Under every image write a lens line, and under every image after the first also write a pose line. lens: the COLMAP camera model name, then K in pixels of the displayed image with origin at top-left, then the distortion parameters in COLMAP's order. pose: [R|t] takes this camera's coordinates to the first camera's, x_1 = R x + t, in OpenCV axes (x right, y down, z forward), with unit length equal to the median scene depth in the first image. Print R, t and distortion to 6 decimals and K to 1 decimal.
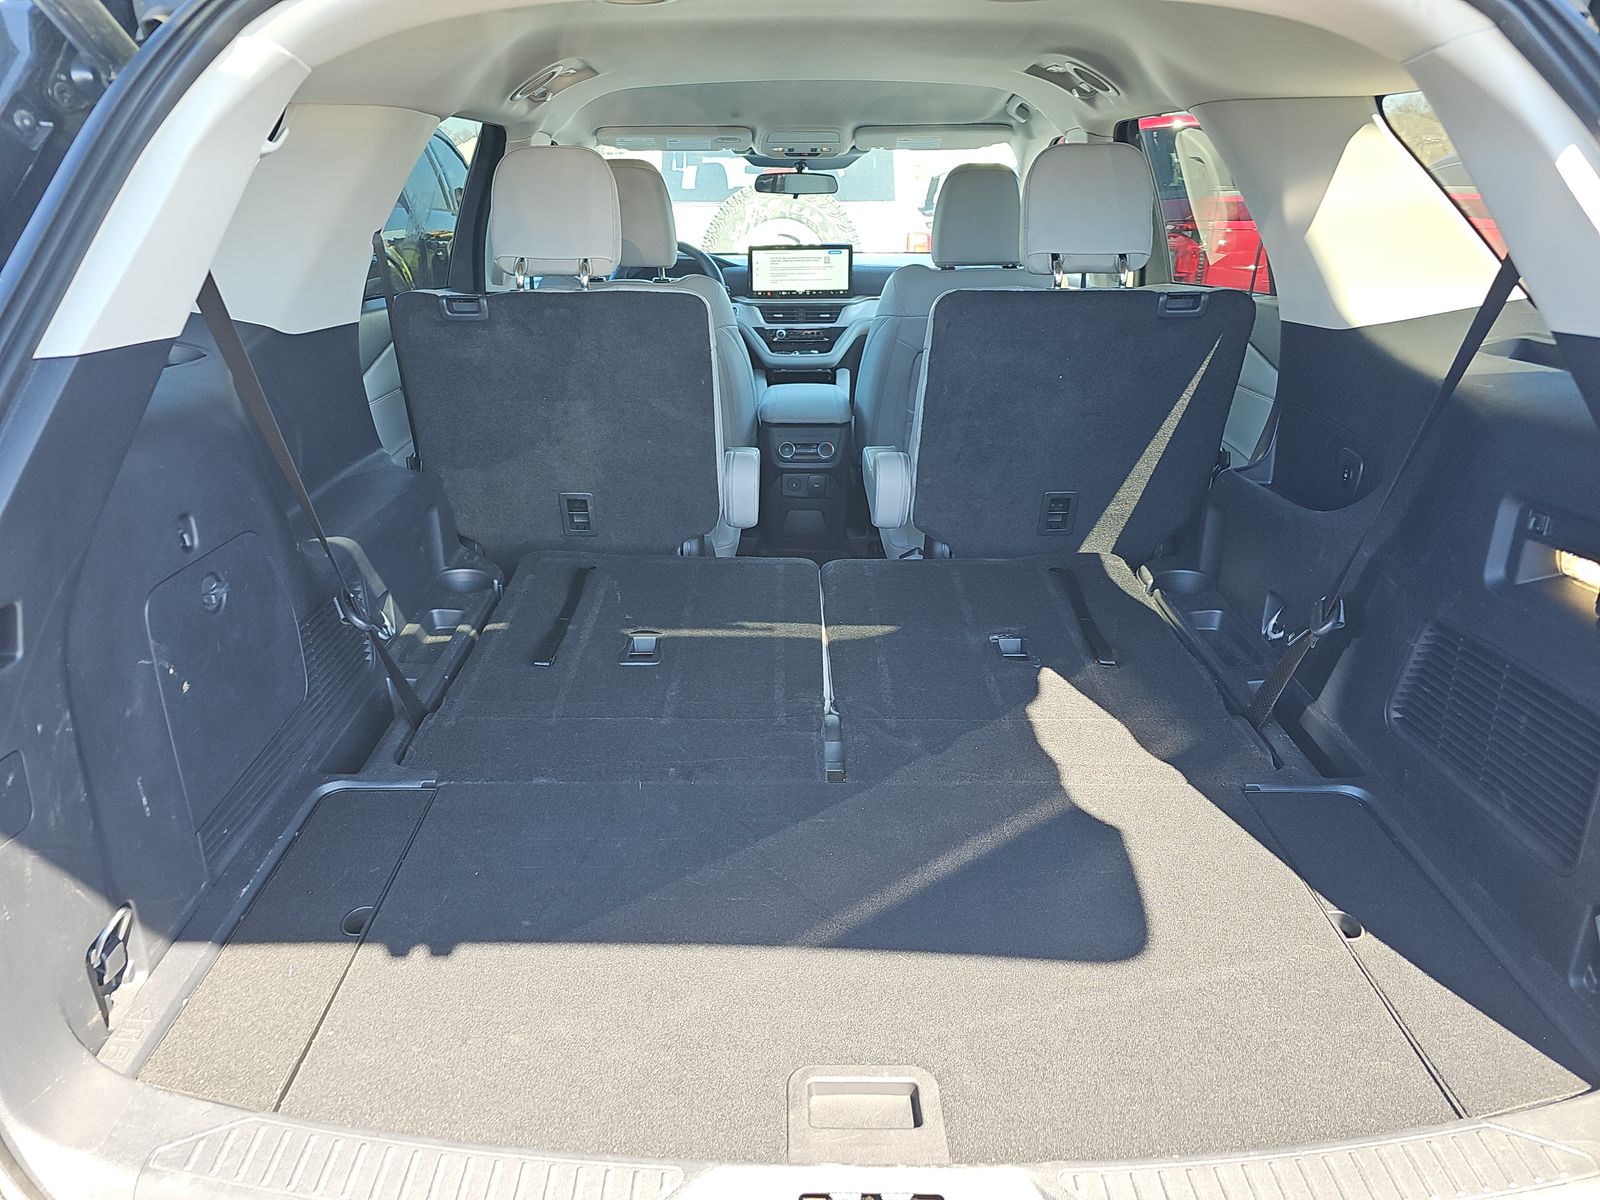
lens RADIAL K [[1077.0, 0, 804.1], [0, 1077.0, 579.1], [0, 0, 1]] dist [0.058724, -0.066010]
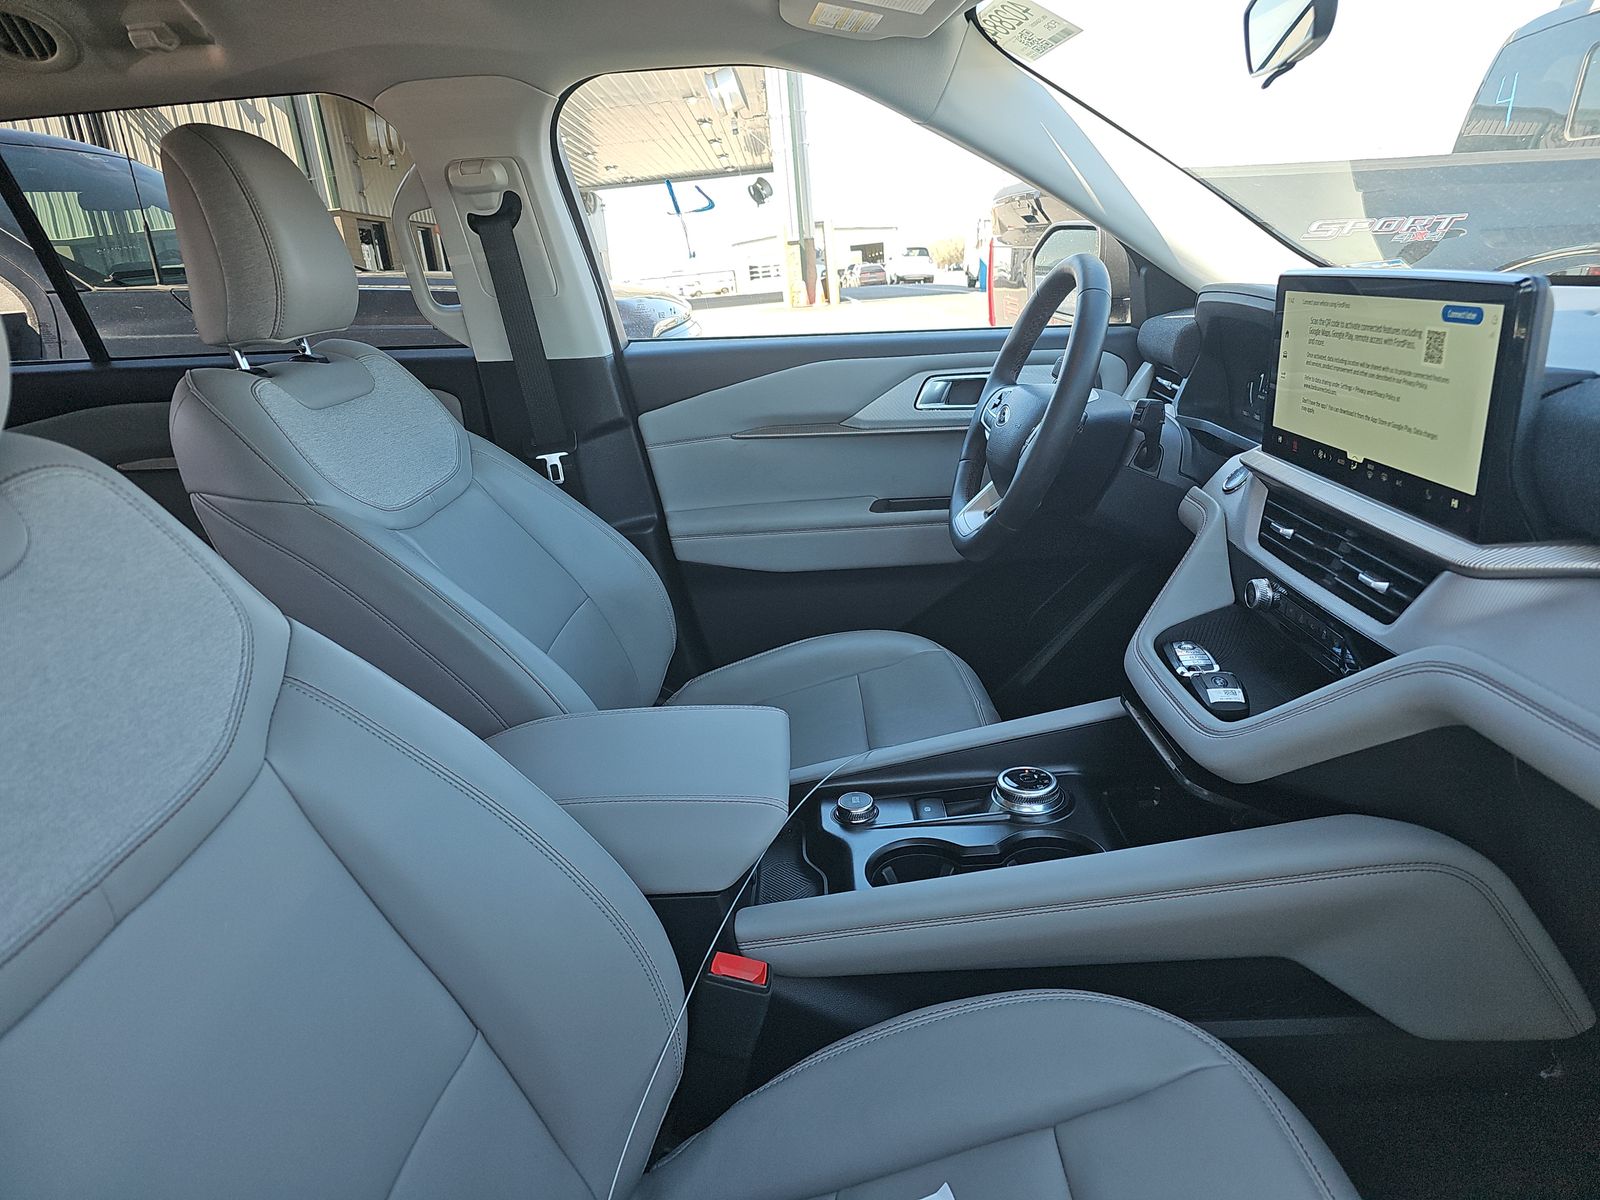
lens RADIAL K [[1077.0, 0, 804.1], [0, 1077.0, 579.1], [0, 0, 1]] dist [0.058724, -0.066010]
pose [[-0.007524, 0.303269, -0.952875, 0.242849], [-0.271103, 0.916596, 0.293863, -0.280080], [0.962521, 0.260538, 0.075321, 0.866838]]
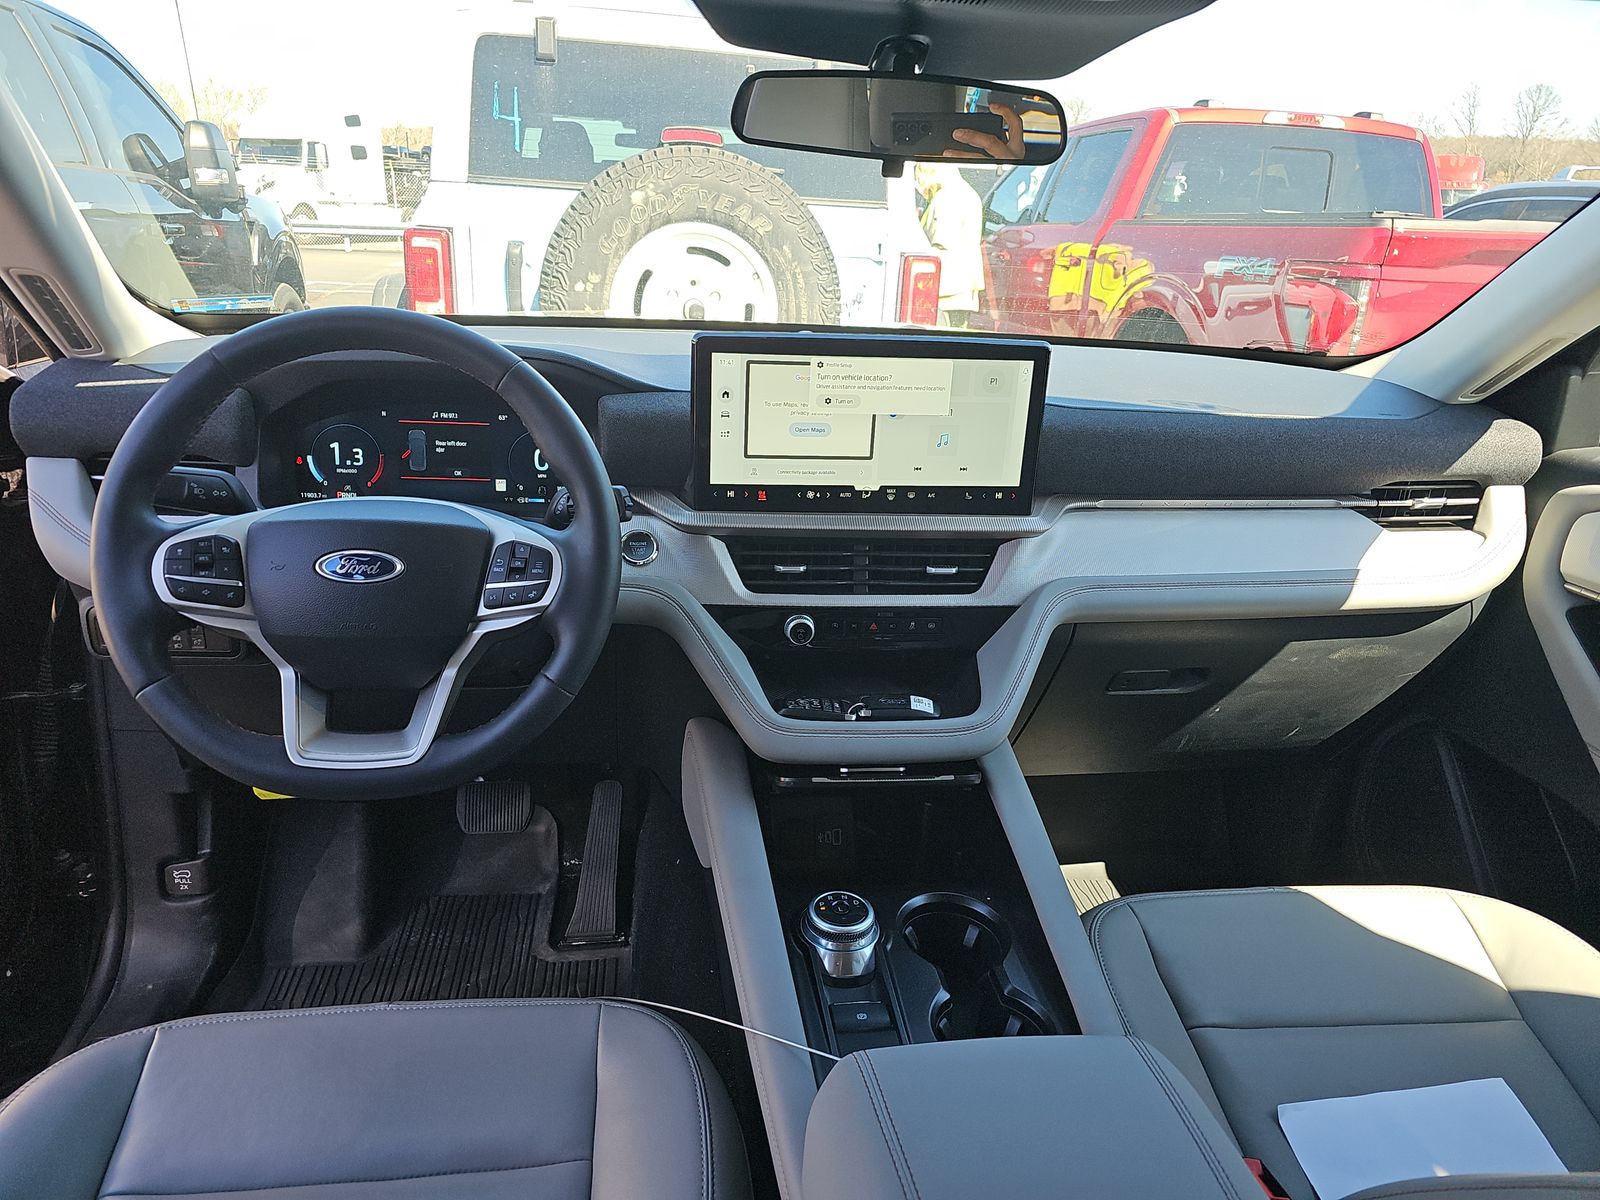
lens RADIAL K [[1077.0, 0, 804.1], [0, 1077.0, 579.1], [0, 0, 1]] dist [0.058724, -0.066010]
pose [[0.990222, 0.016866, 0.138476, -0.061521], [-0.017377, 0.999846, 0.002477, -0.241756], [-0.138412, -0.004859, 0.990363, 0.706775]]
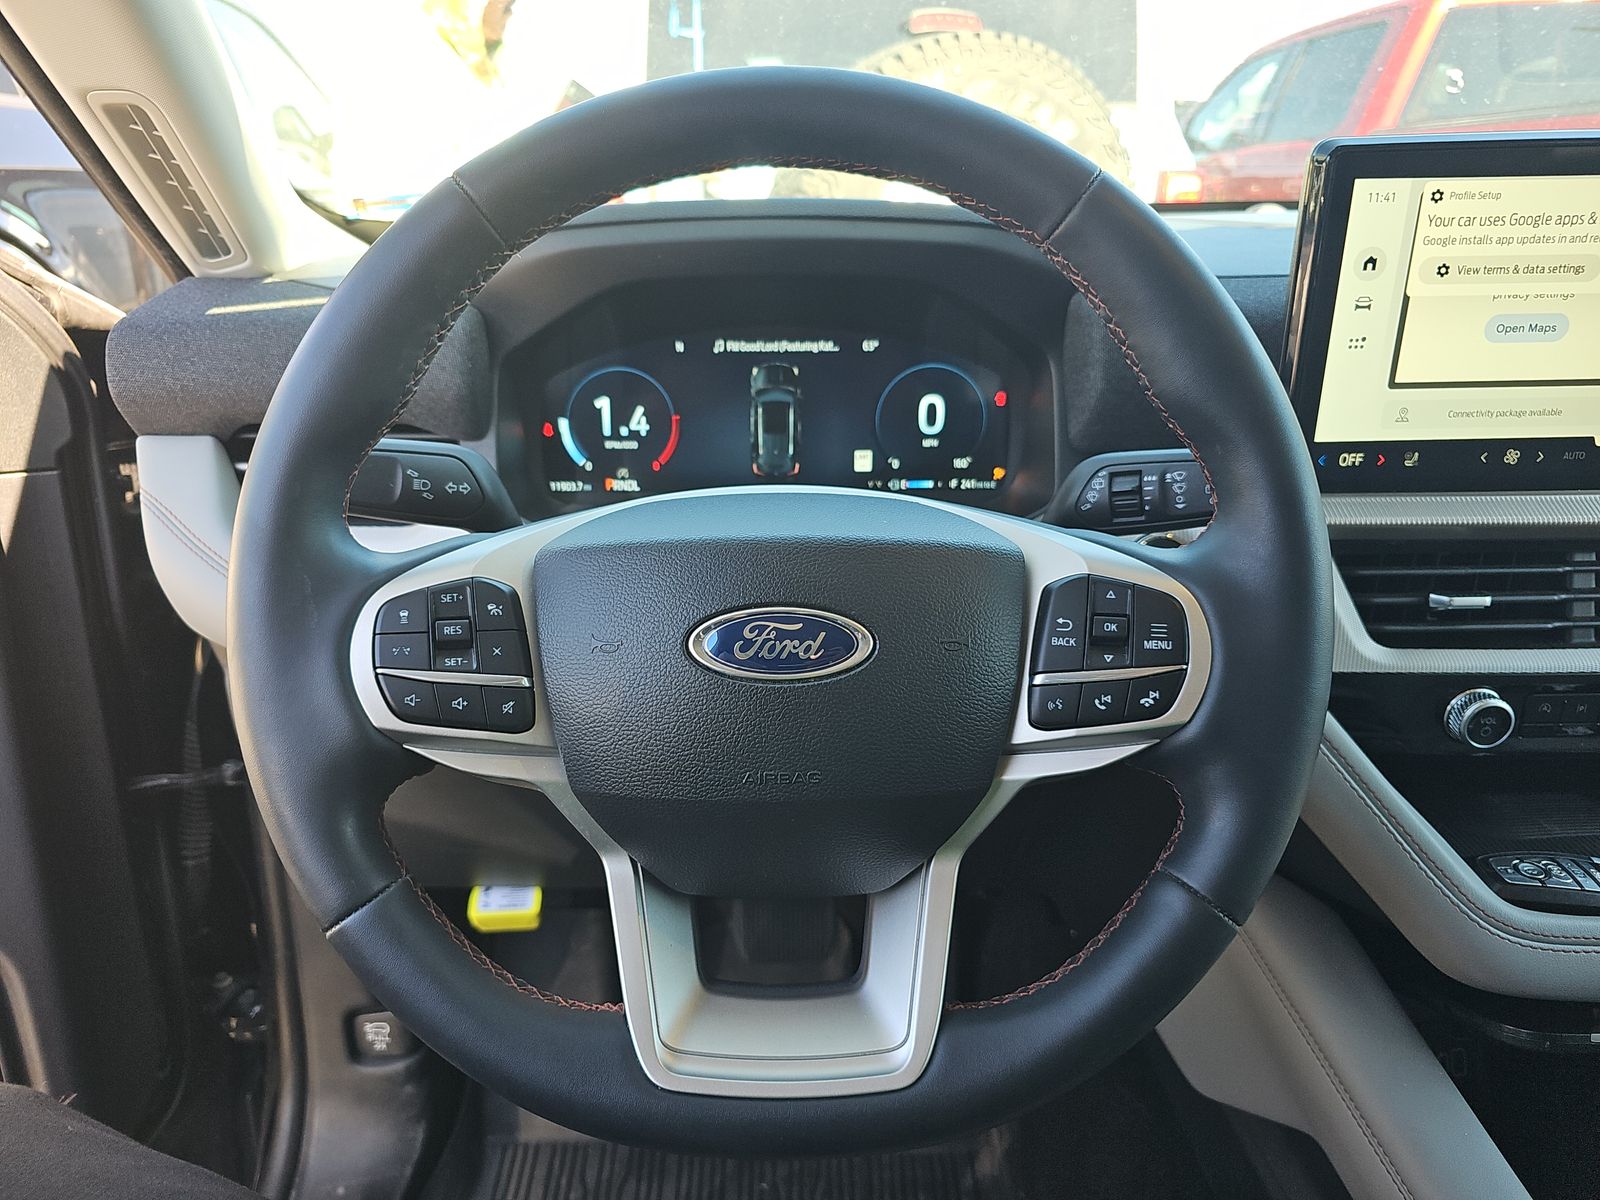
lens RADIAL K [[1173.6, 0, 800.0], [0, 1173.6, 600.0], [0, 0, 1]] dist [0.047850, -0.098104]
pose [[0.999973, -0.000682, -0.007291, -0.117879], [0.000922, 0.999459, 0.032882, -0.249649], [0.007265, -0.032888, 0.999433, 0.831816]]
